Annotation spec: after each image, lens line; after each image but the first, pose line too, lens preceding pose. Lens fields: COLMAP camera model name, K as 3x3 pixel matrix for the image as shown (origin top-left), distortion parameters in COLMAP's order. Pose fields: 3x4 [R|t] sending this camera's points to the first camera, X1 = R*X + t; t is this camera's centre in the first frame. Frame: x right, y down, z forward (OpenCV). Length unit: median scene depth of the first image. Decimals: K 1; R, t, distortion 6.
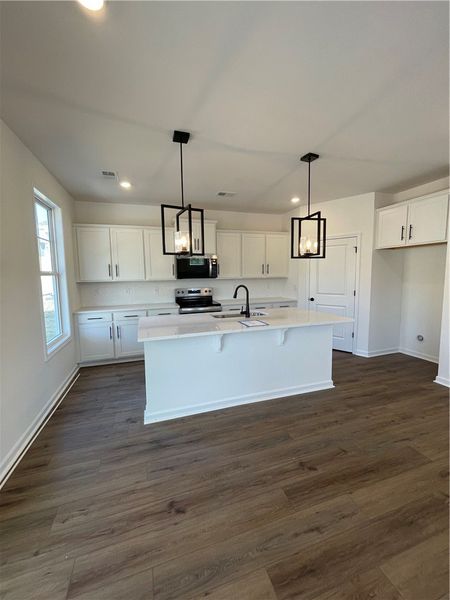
lens RADIAL K [[243.7, 0, 225.0], [0, 243.7, 300.0], [0, 0, 1]] dist [0.001071, 0.000082]
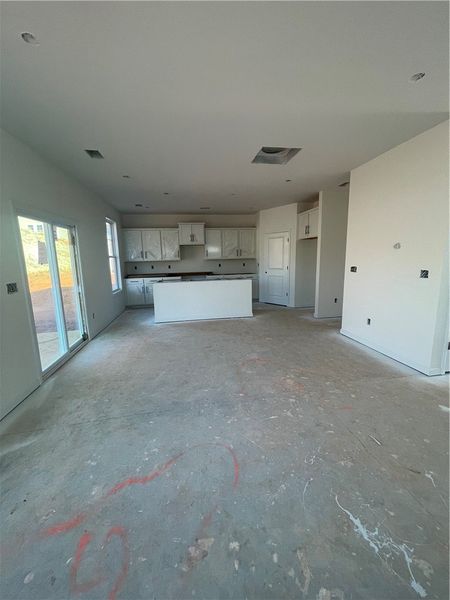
lens RADIAL K [[243.7, 0, 225.0], [0, 243.7, 300.0], [0, 0, 1]] dist [0.001071, 0.000082]
pose [[0.984304, 0.021300, -0.175193, 0.446850], [-0.008930, 0.997430, 0.071095, 0.075209], [0.176257, -0.068414, 0.981964, -0.666626]]
